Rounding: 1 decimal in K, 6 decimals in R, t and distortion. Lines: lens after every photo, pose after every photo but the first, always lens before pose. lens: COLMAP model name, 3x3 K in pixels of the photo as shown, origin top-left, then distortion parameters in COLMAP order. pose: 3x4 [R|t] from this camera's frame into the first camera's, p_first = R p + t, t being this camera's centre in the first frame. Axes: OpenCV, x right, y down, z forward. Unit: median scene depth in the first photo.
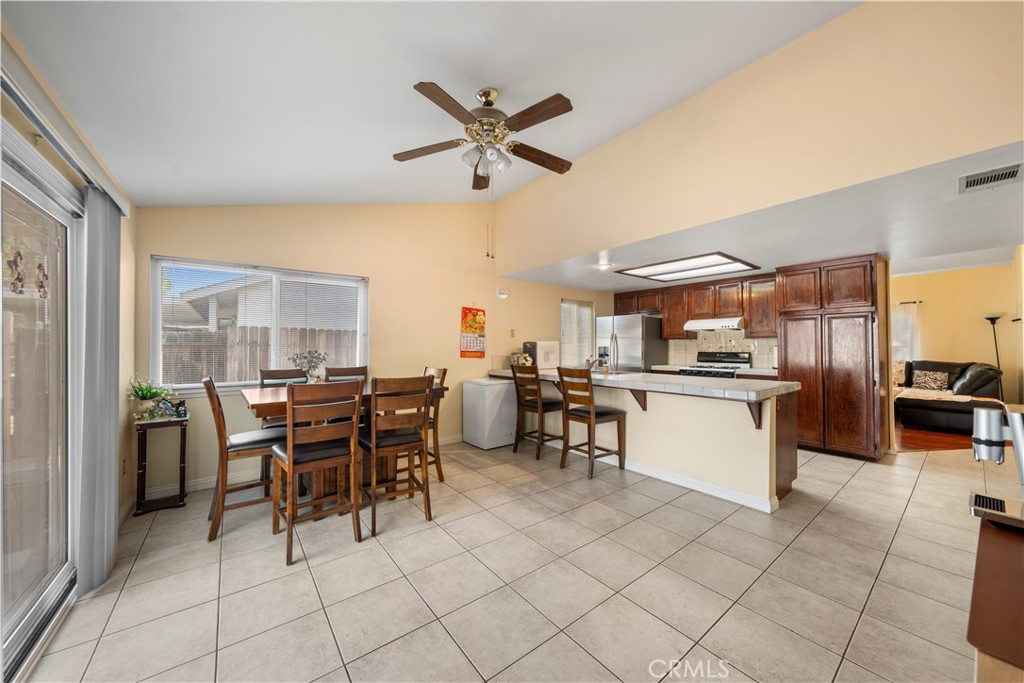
lens RADIAL K [[351.0, 0, 518.7], [0, 351.0, 338.4], [0, 0, 1]] dist [-0.005373, -0.000294]
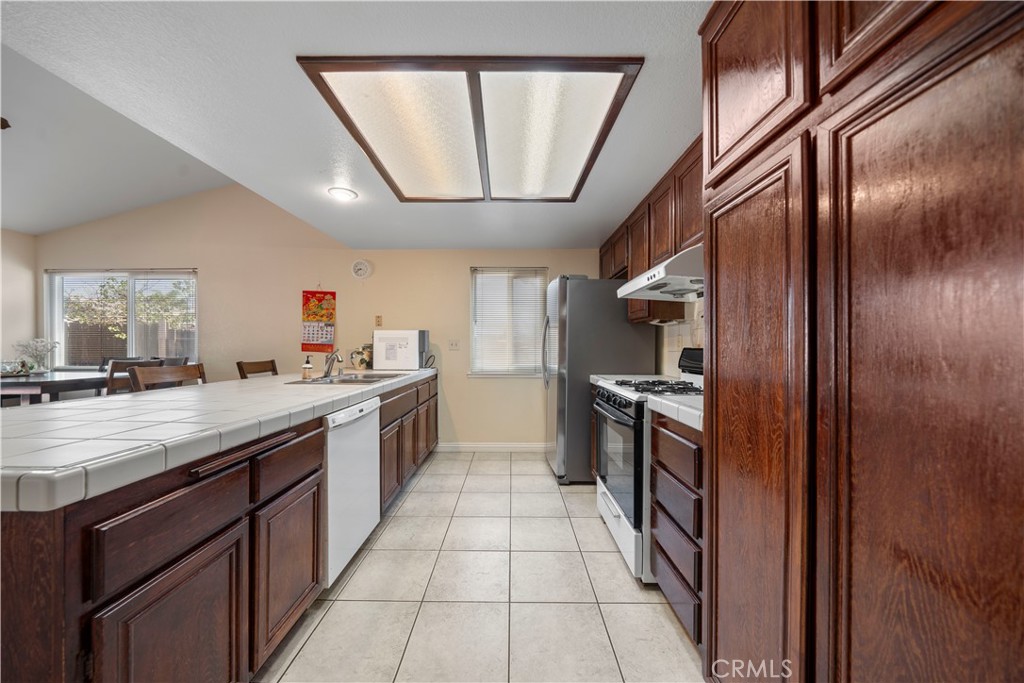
lens RADIAL K [[351.0, 0, 510.9], [0, 351.0, 346.8], [0, 0, 1]] dist [-0.005373, -0.000294]
pose [[0.786460, 0.008341, -0.617585, 0.734123], [0.009694, 0.999619, 0.025845, 0.026837], [0.617566, -0.026313, 0.786079, 0.642282]]
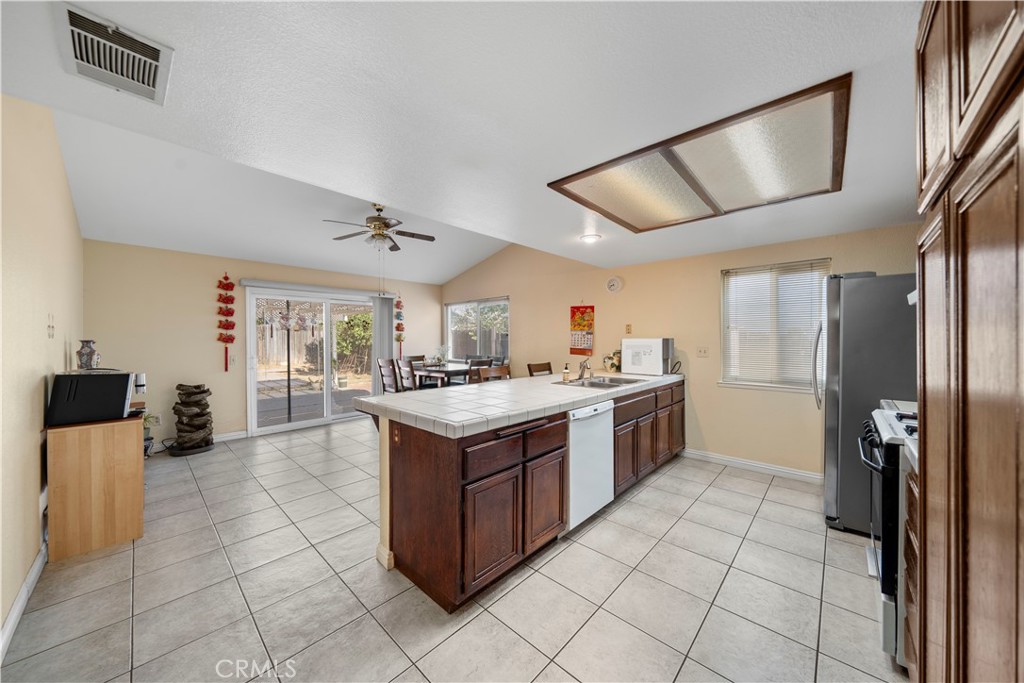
lens RADIAL K [[351.0, 0, 510.1], [0, 351.0, 340.3], [0, 0, 1]] dist [-0.005373, -0.000294]
pose [[0.164175, 0.006690, -0.986409, 0.846533], [0.023731, 0.999661, 0.010729, -0.003606], [0.986146, -0.025170, 0.163961, 0.636724]]
